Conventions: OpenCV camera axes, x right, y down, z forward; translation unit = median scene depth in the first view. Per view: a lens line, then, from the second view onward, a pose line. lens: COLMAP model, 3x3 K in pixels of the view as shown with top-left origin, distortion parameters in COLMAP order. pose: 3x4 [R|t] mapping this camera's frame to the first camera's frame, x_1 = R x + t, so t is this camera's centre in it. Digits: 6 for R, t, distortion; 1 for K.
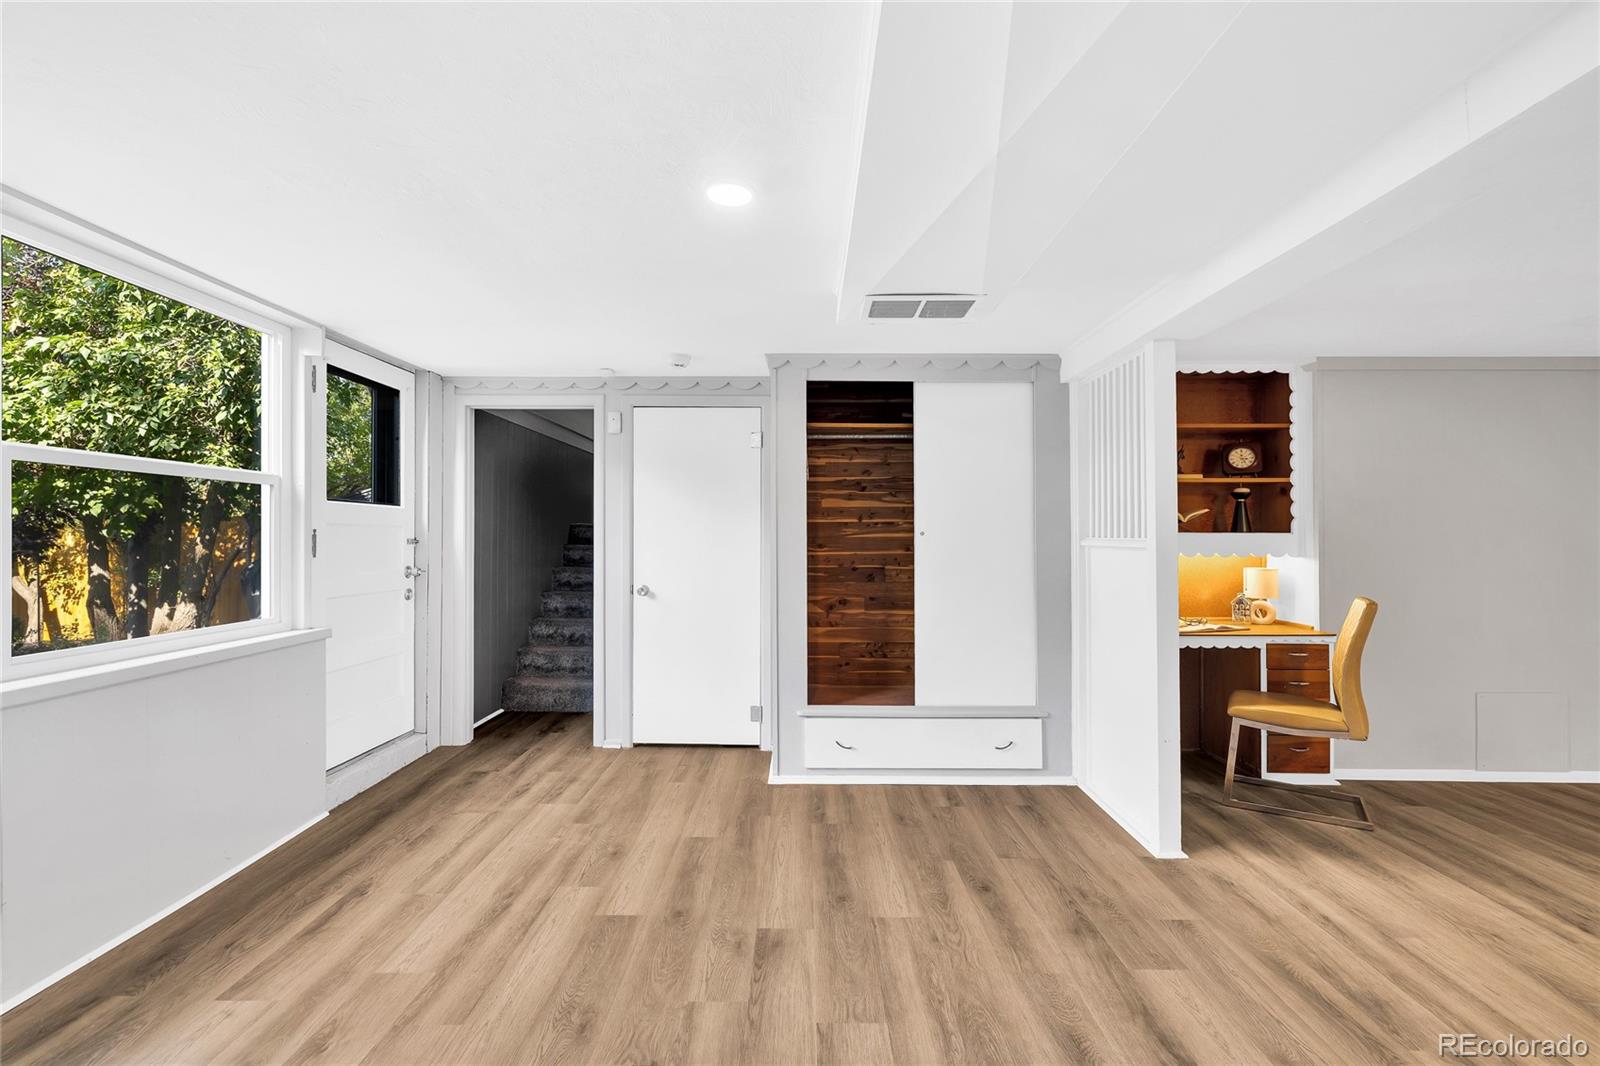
lens RADIAL K [[690.8, 0, 798.2], [0, 690.8, 534.5], [0, 0, 1]] dist [-0.000133, -0.000026]
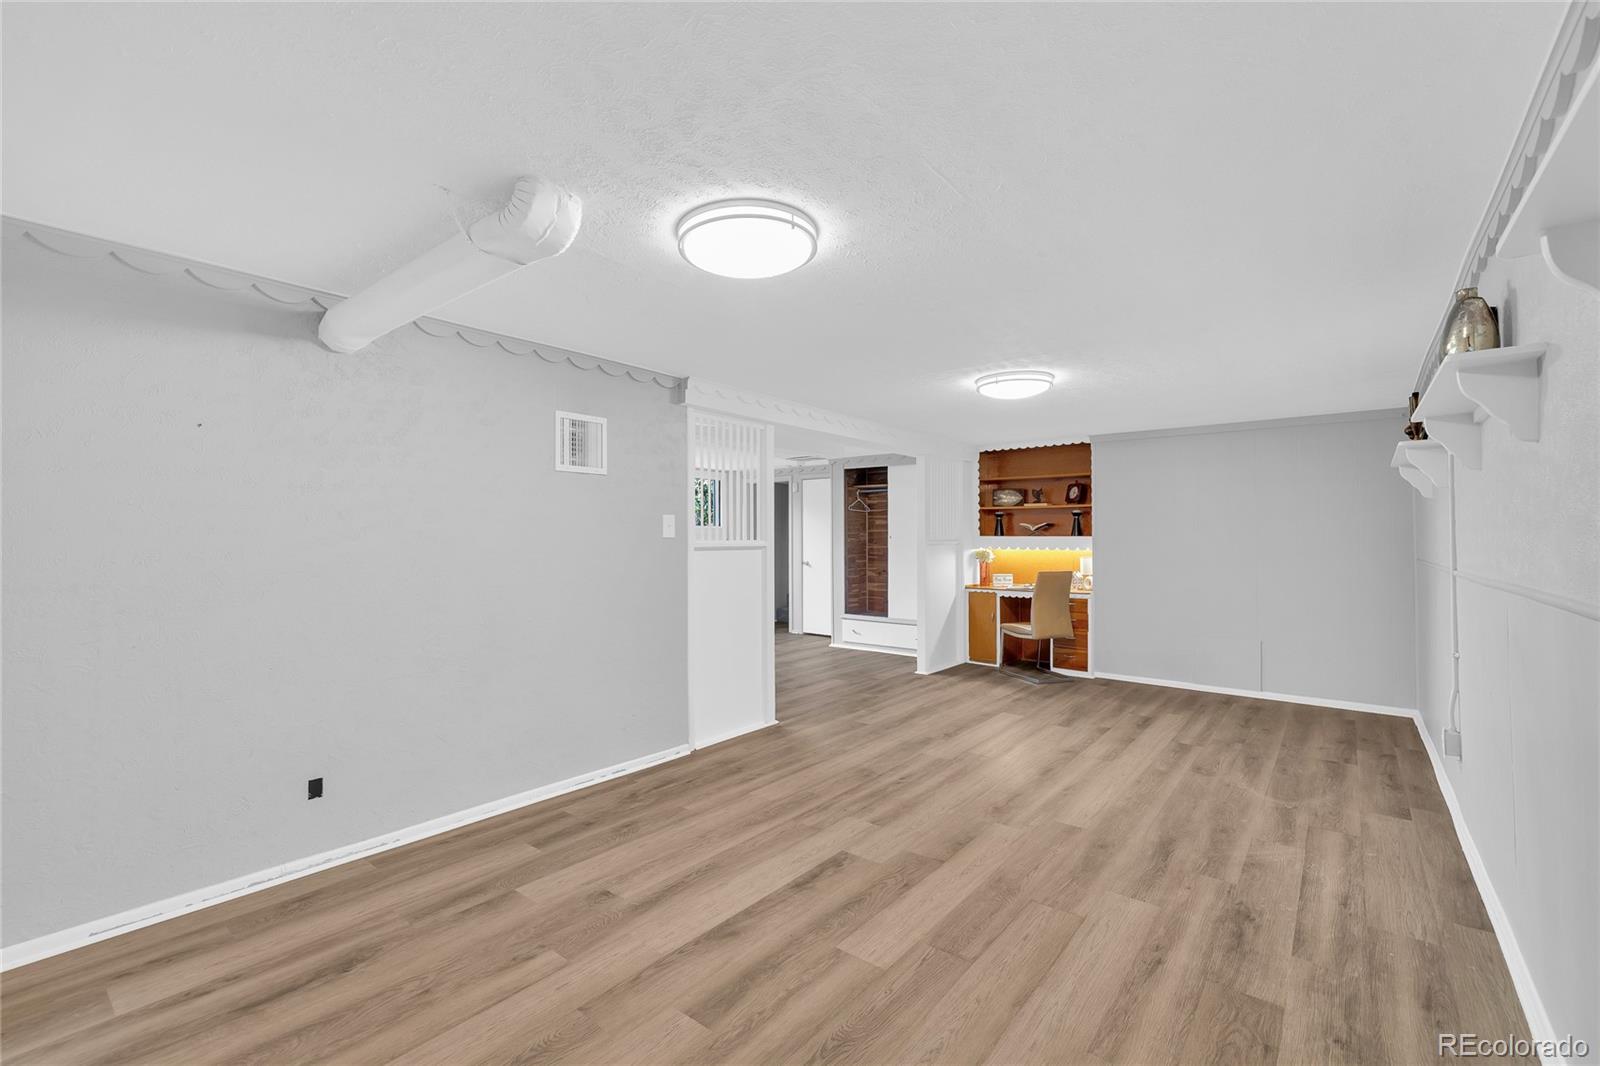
lens RADIAL K [[690.8, 0, 798.4], [0, 690.8, 533.8], [0, 0, 1]] dist [-0.000133, -0.000026]
pose [[0.787508, -0.005541, -0.616280, 1.258187], [0.001472, 0.999974, -0.007109, 0.003513], [0.616303, 0.004691, 0.787495, -0.839236]]
